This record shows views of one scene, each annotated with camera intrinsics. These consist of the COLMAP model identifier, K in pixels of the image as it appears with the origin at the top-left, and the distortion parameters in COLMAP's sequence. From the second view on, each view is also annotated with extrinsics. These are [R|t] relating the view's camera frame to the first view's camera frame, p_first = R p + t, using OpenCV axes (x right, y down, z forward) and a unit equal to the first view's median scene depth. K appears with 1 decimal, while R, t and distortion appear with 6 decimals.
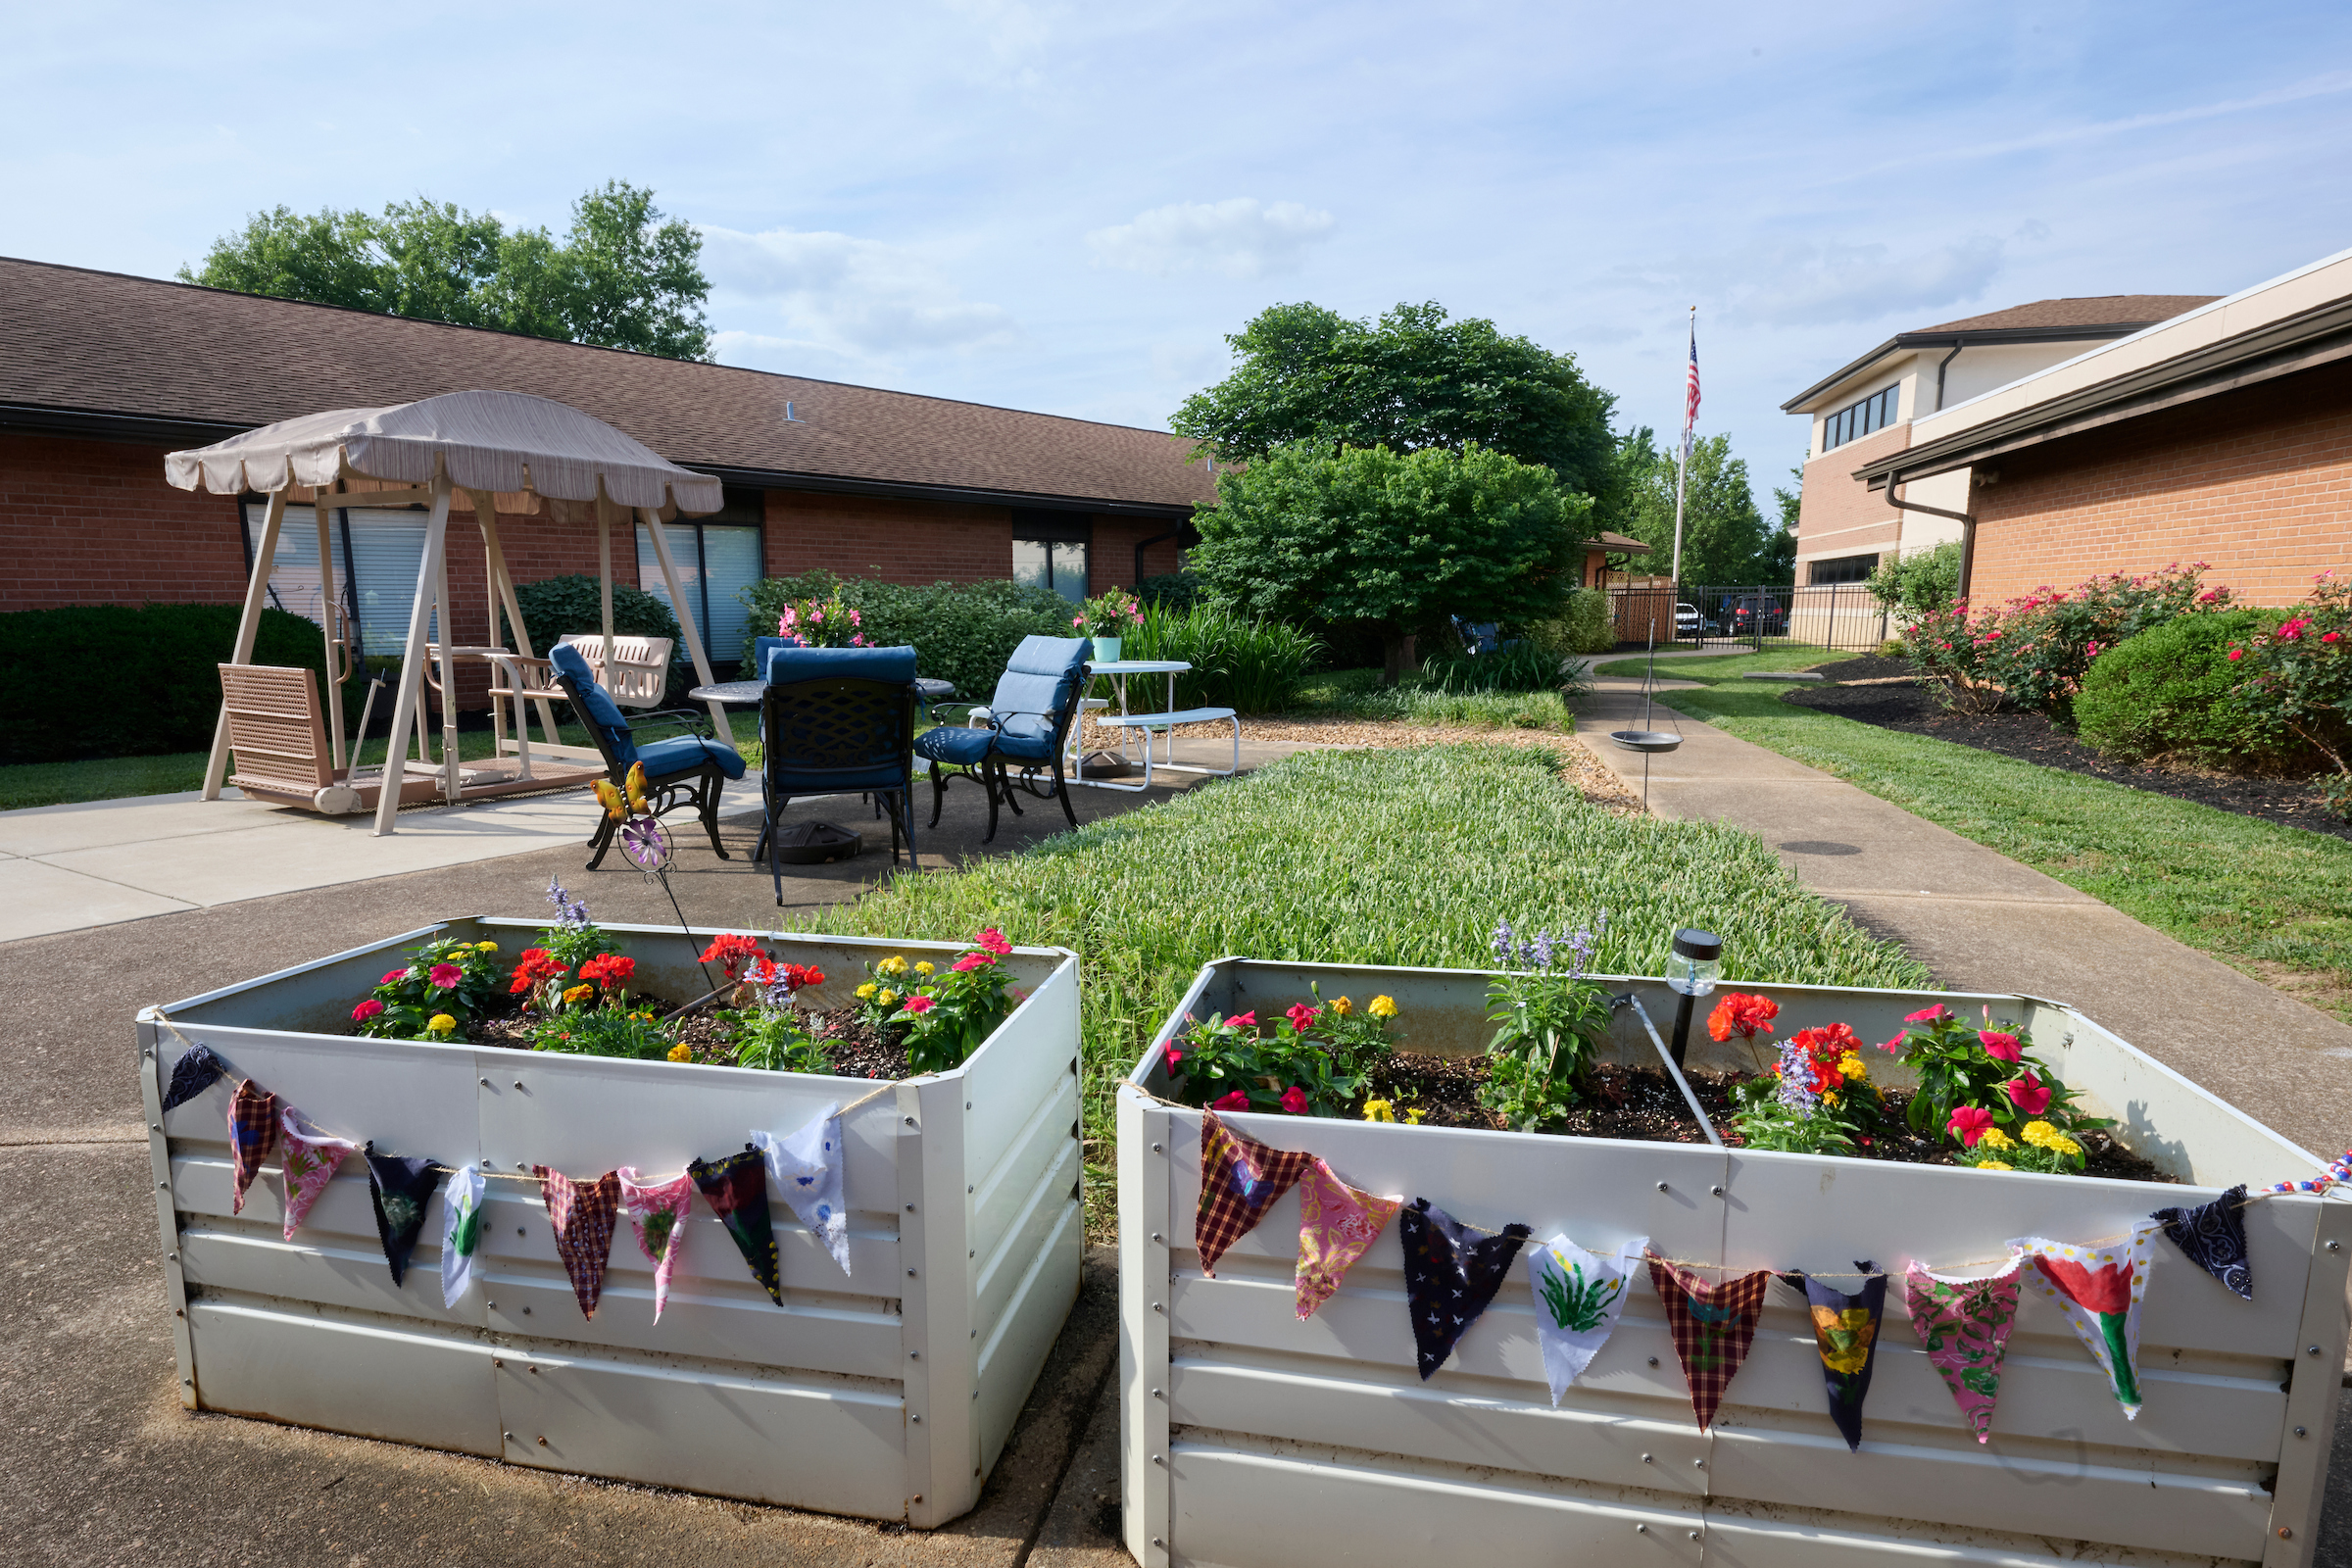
lens RADIAL K [[1134.9, 0, 1175.0], [0, 1134.9, 796.3], [0, 0, 1]] dist [-0.005723, -0.000748]
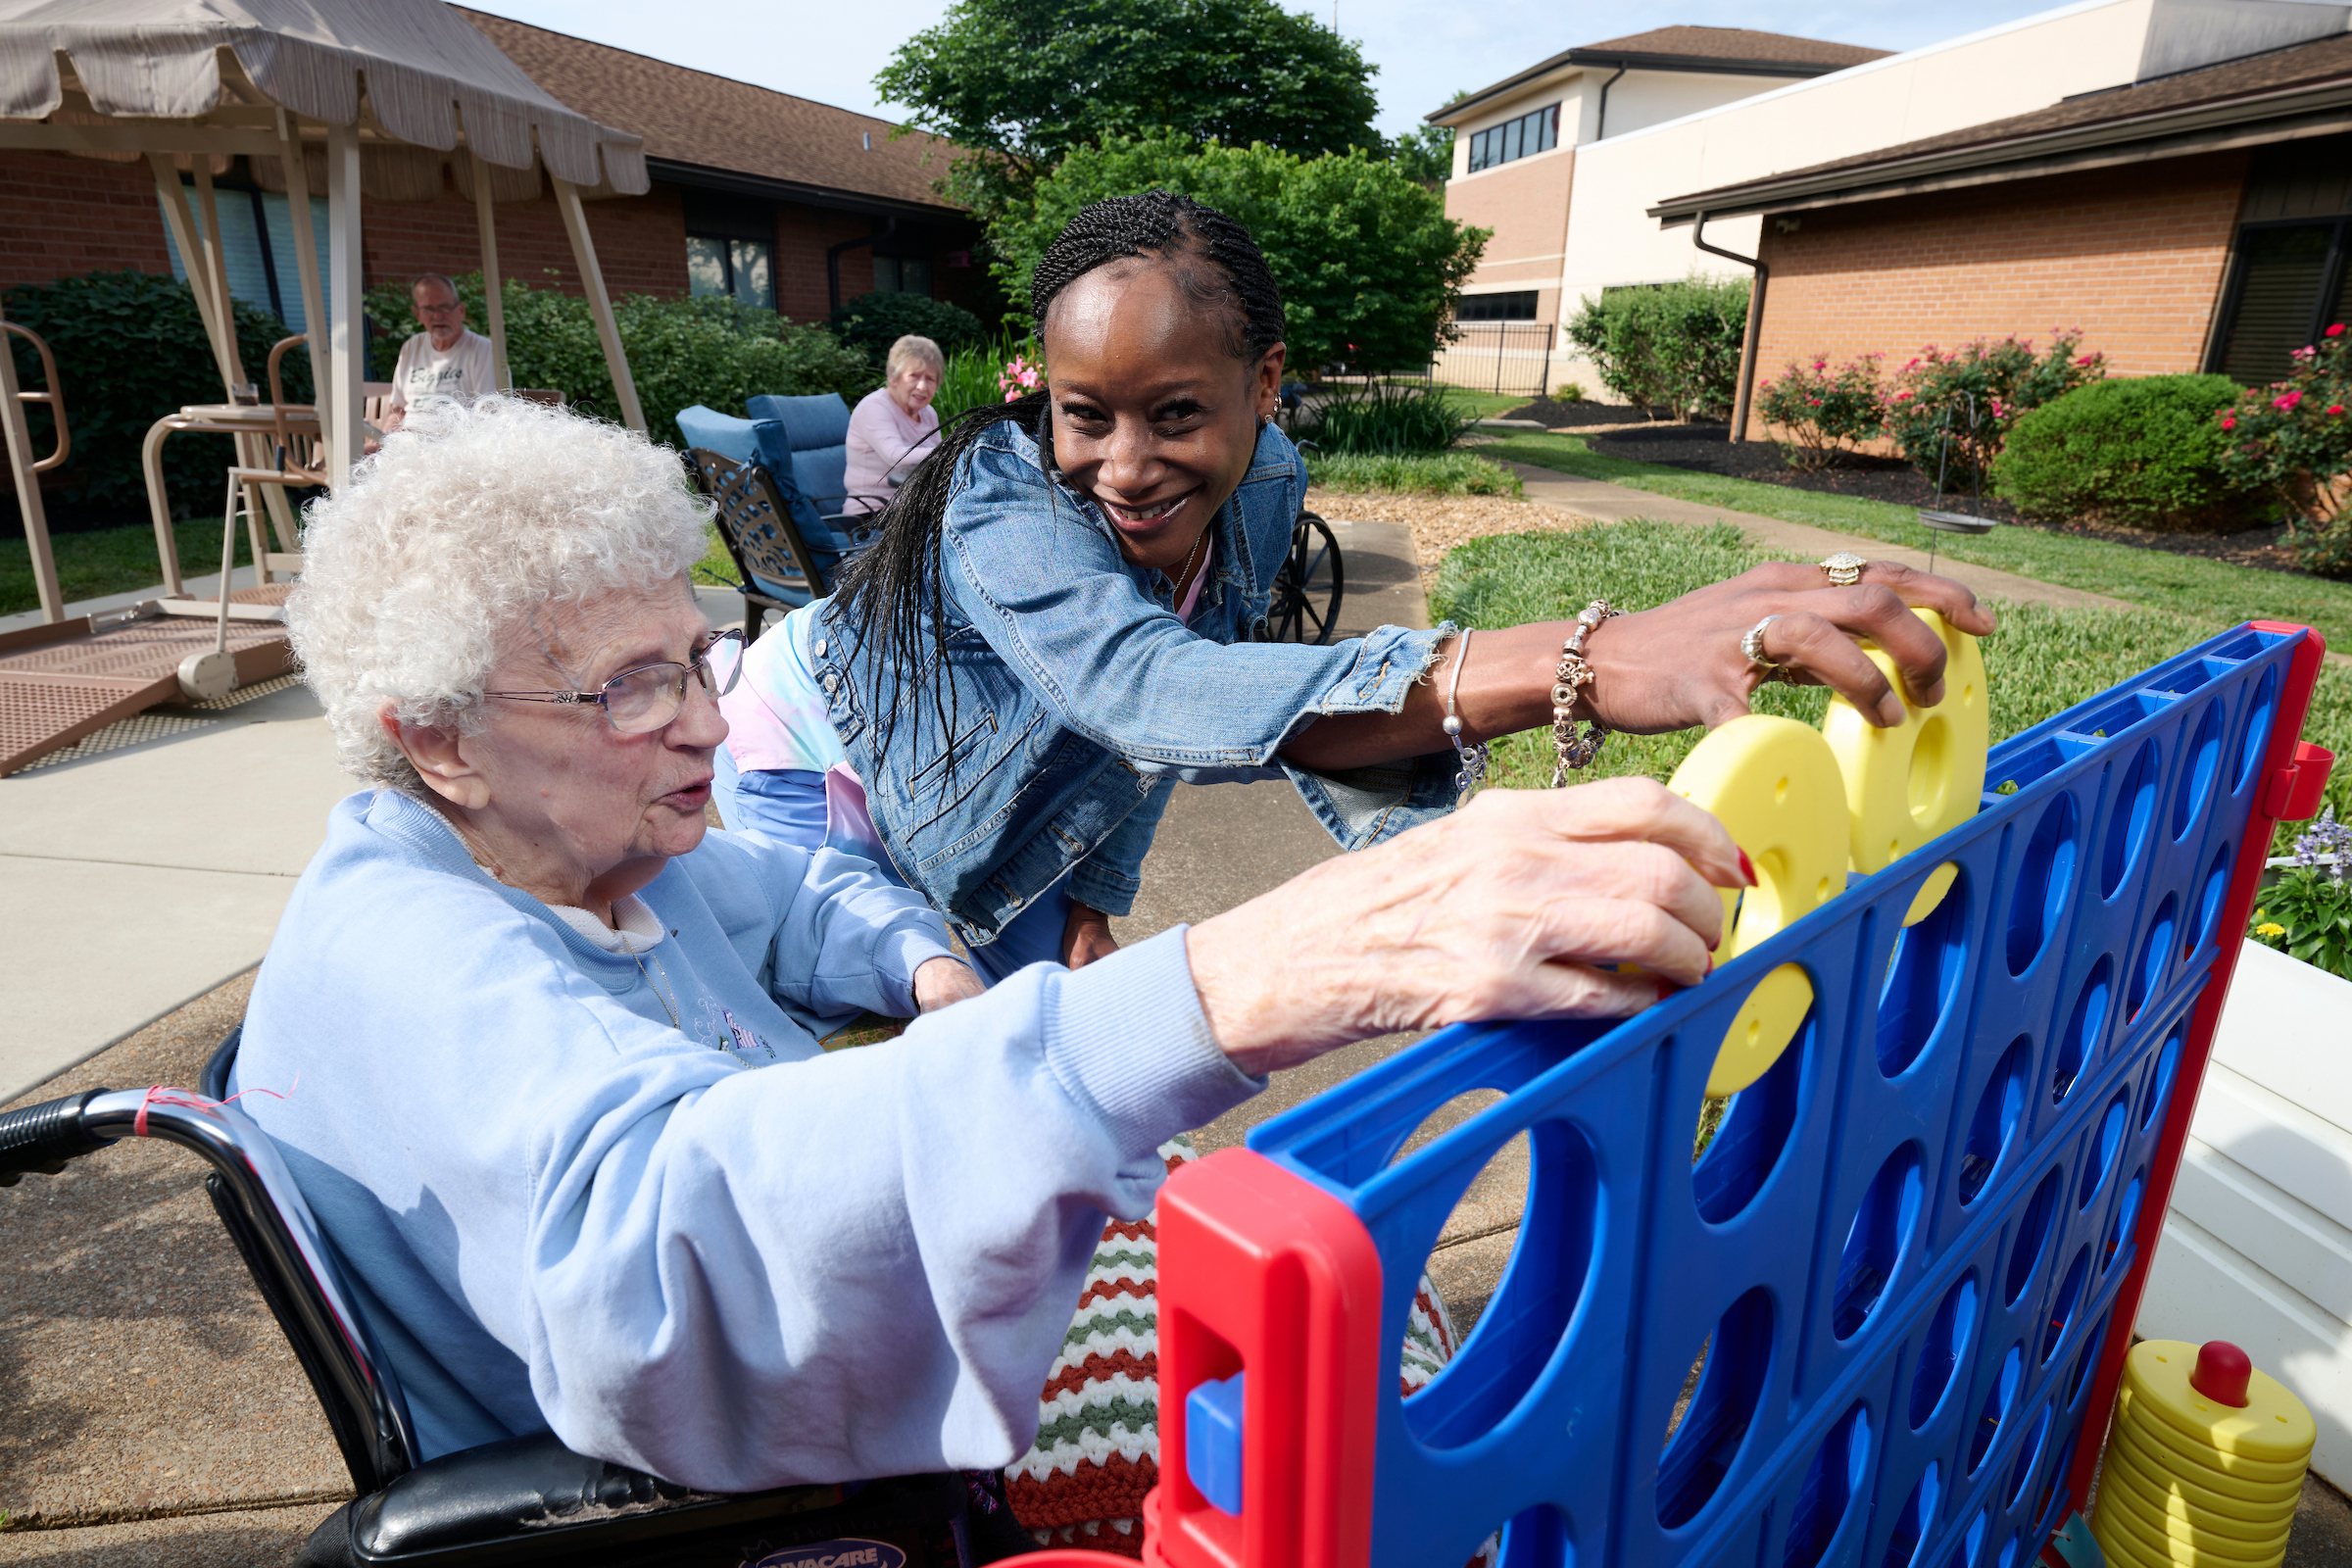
lens RADIAL K [[1297.3, 0, 1172.6], [0, 1297.3, 784.2], [0, 0, 1]] dist [-0.004891, 0.001528]
pose [[0.924516, -0.103411, 0.366847, -0.288948], [0.038438, 0.982880, 0.180195, -0.024521], [-0.379200, -0.152493, 0.912663, 0.093482]]
